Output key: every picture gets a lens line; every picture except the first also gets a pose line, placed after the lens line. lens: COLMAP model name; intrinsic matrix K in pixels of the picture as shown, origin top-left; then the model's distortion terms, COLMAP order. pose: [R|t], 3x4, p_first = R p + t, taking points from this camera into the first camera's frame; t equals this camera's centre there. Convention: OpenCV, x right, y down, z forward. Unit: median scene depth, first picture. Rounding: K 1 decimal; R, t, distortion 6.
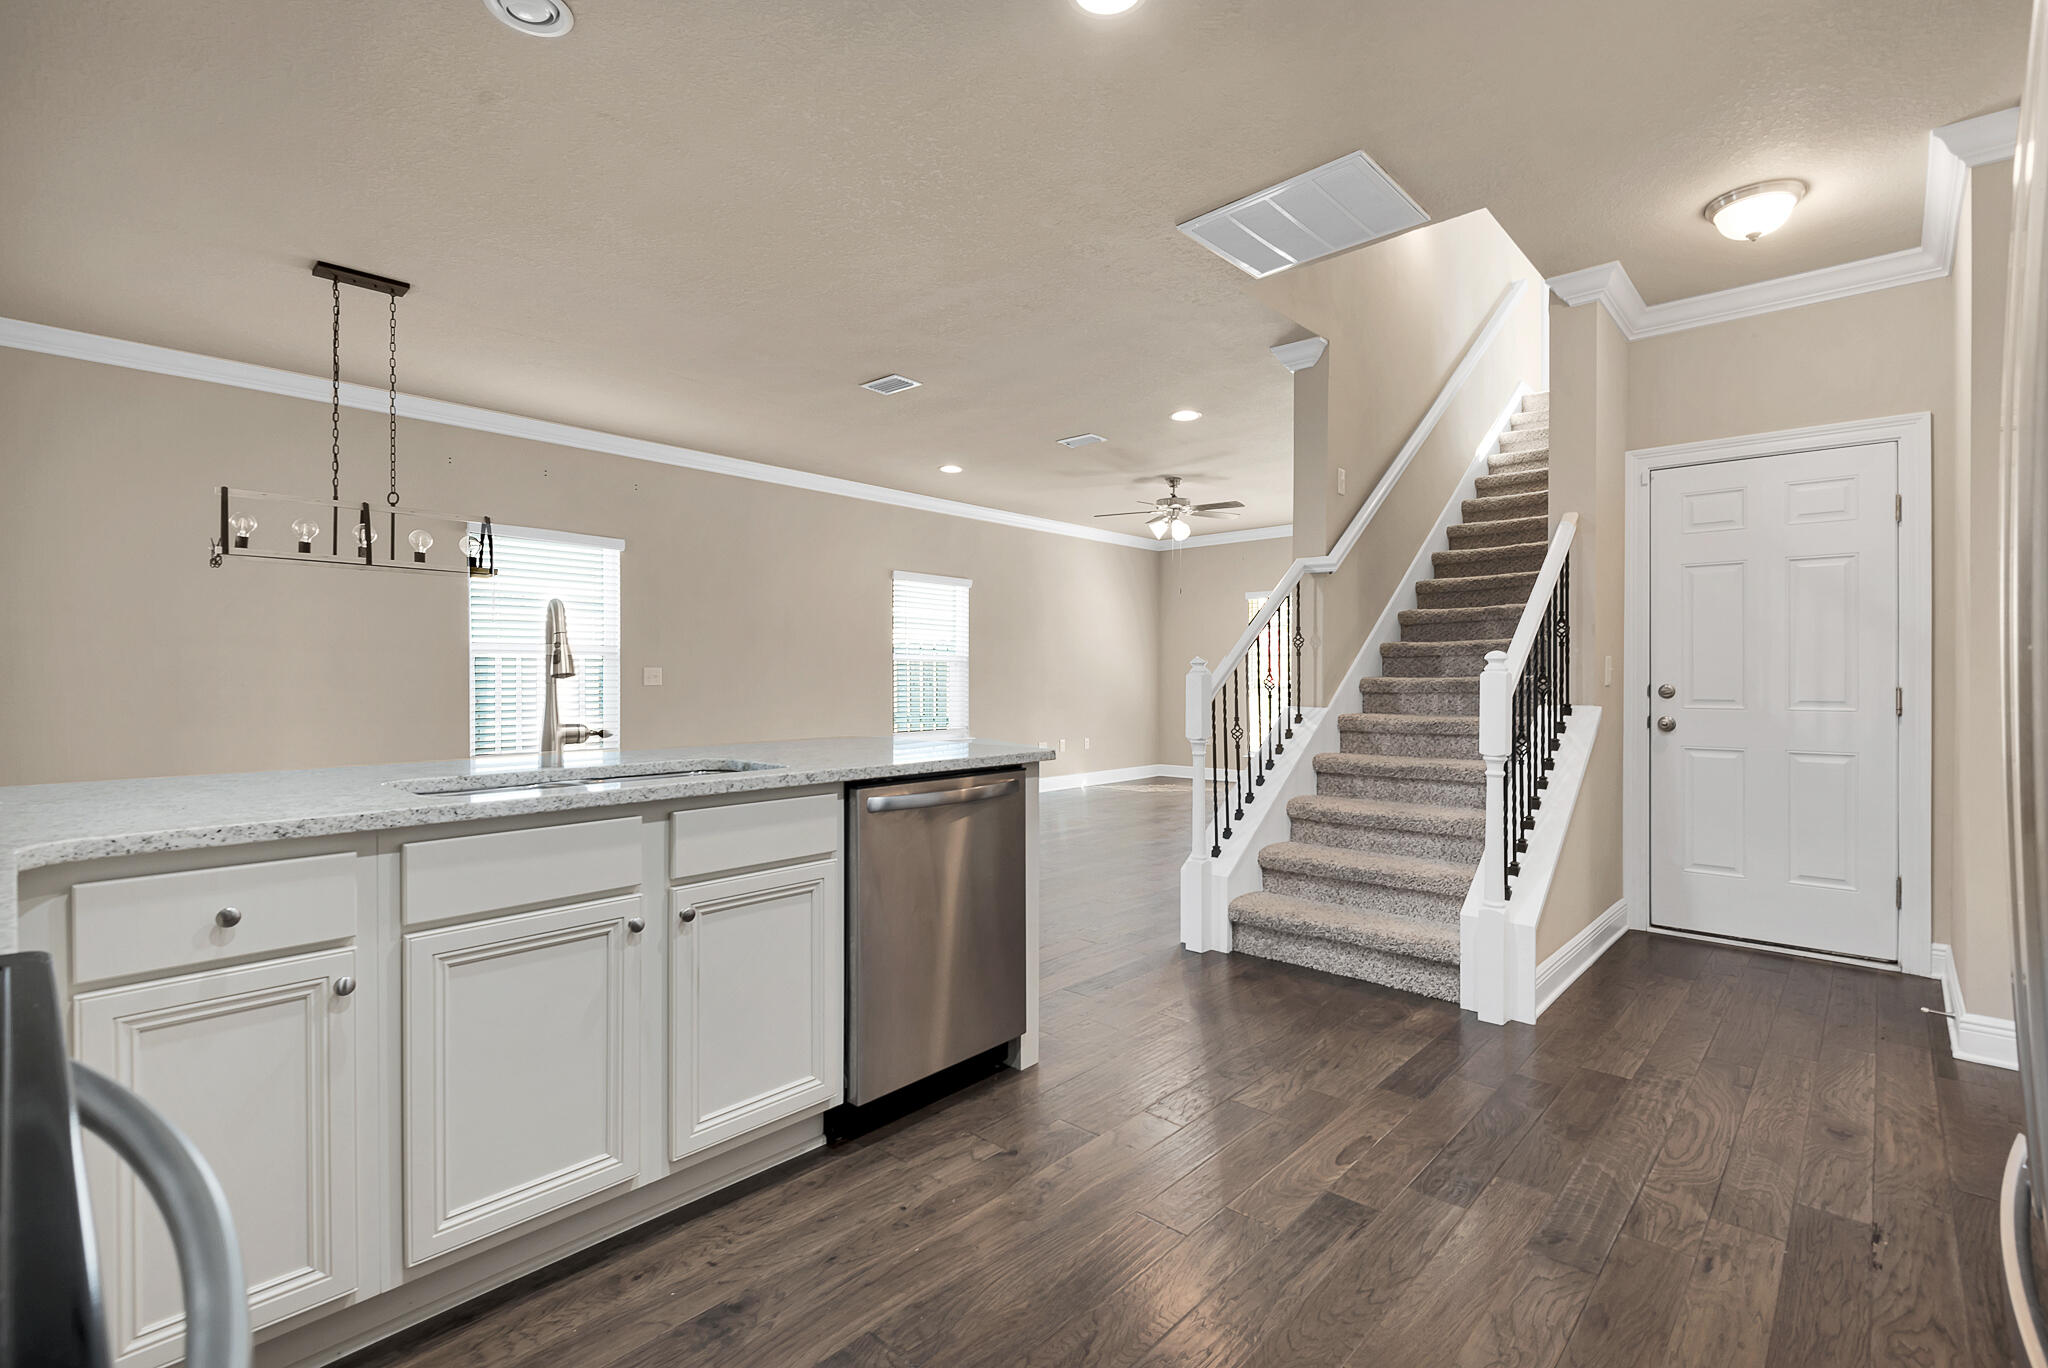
lens RADIAL K [[939.0, 0, 1014.3], [0, 939.0, 682.5], [0, 0, 1]] dist [0.009699, -0.010358]
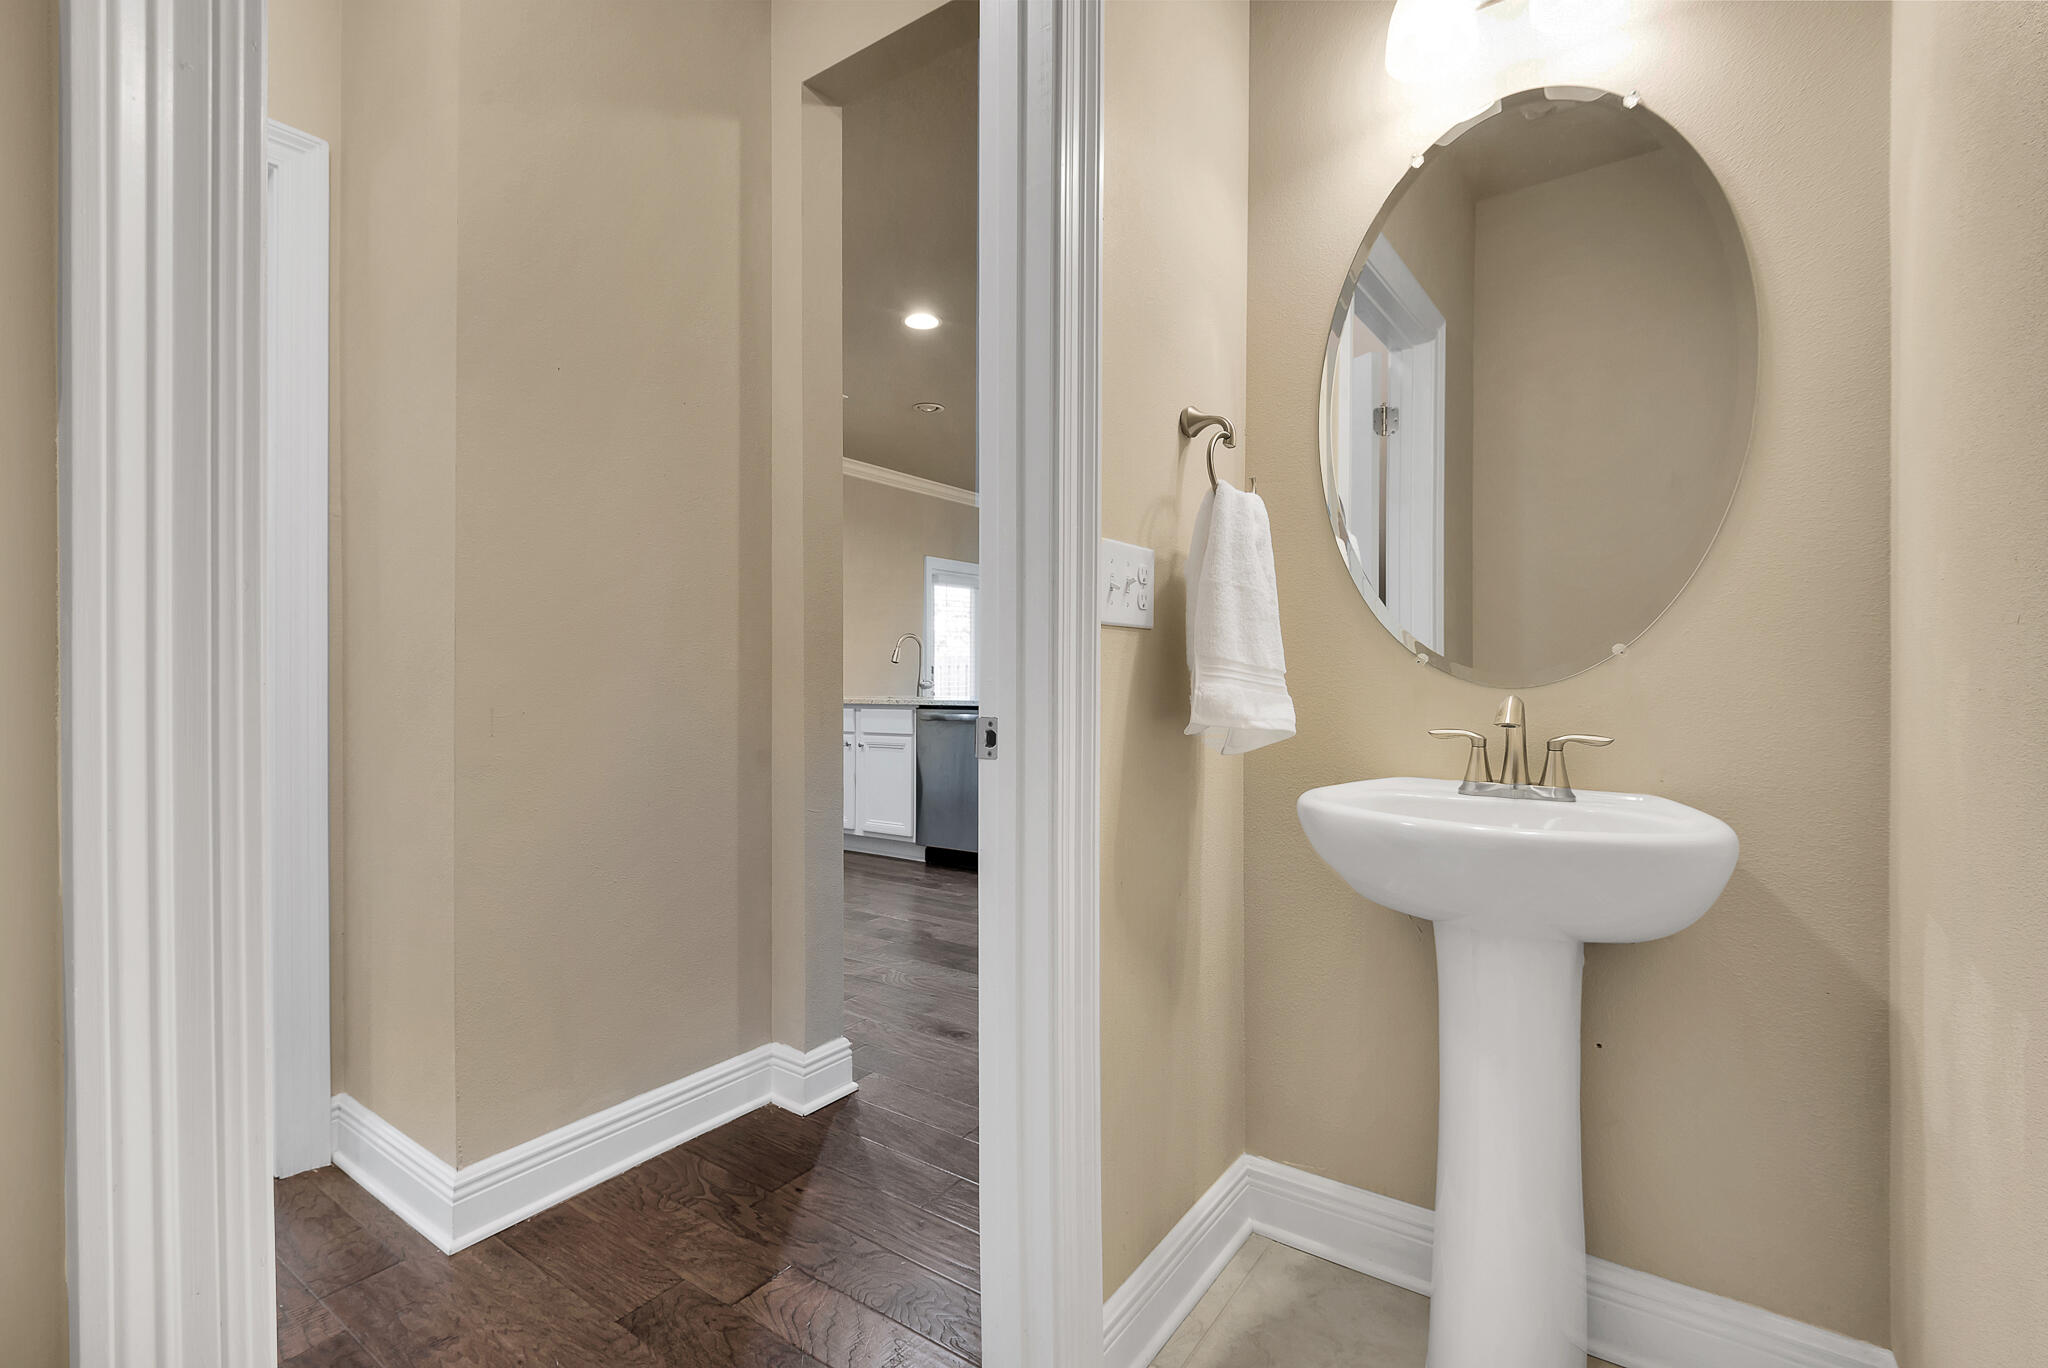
lens RADIAL K [[928.6, 0, 1022.6], [0, 928.6, 687.4], [0, 0, 1]] dist [-0.002033, 0.000336]
pose [[0.118627, 0.004061, -0.992931, 2.107419], [-0.003809, 0.999986, 0.003635, 0.052449], [0.992932, 0.003351, 0.118641, 0.981911]]
